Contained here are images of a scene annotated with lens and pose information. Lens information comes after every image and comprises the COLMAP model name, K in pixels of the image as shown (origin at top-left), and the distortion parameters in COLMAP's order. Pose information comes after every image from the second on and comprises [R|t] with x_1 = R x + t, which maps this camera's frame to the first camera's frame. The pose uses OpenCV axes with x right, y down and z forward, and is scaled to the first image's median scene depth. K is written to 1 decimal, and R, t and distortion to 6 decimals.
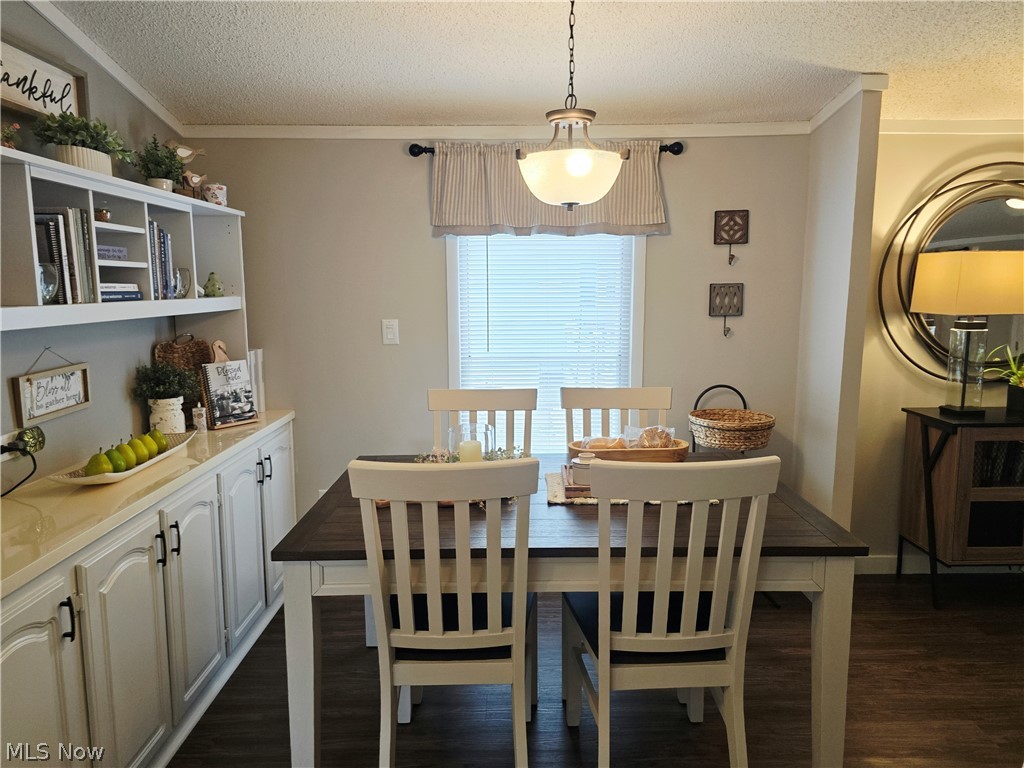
lens RADIAL K [[690.7, 0, 558.4], [0, 690.7, 395.0], [0, 0, 1]] dist [0.061072, -0.052201]
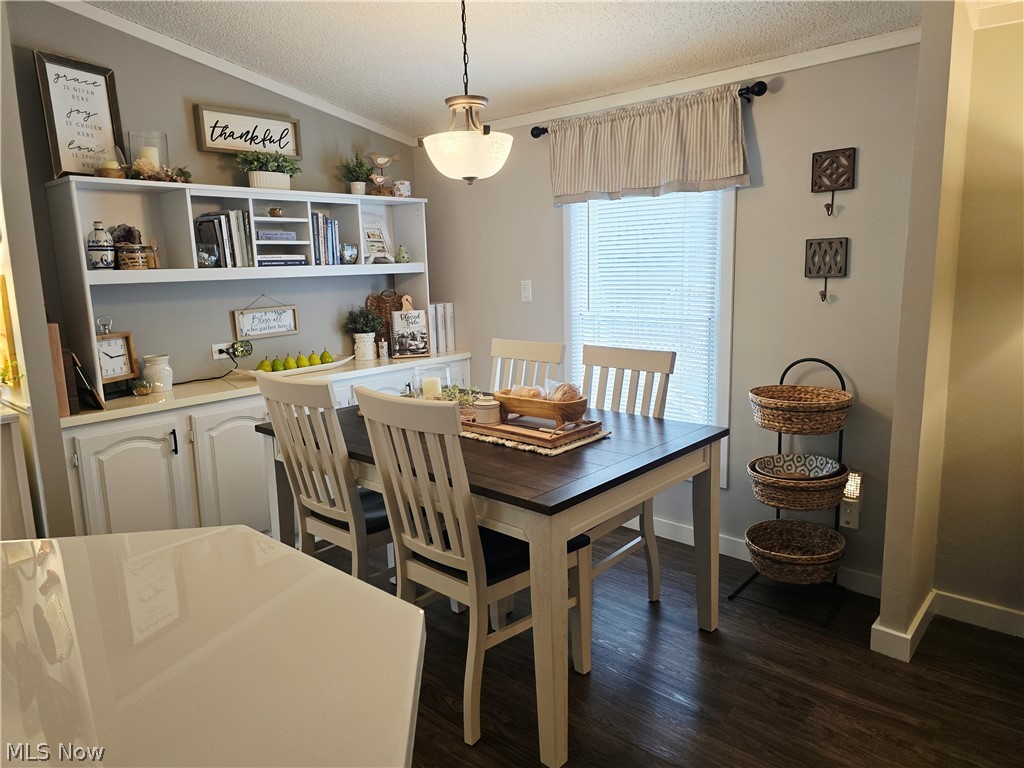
lens RADIAL K [[690.7, 0, 507.3], [0, 690.7, 382.1], [0, 0, 1]] dist [0.061072, -0.052201]
pose [[0.736392, 0.104060, -0.668504, 0.615989], [-0.082887, 0.994533, 0.063505, -0.010567], [0.671458, 0.008646, 0.740992, 0.129144]]
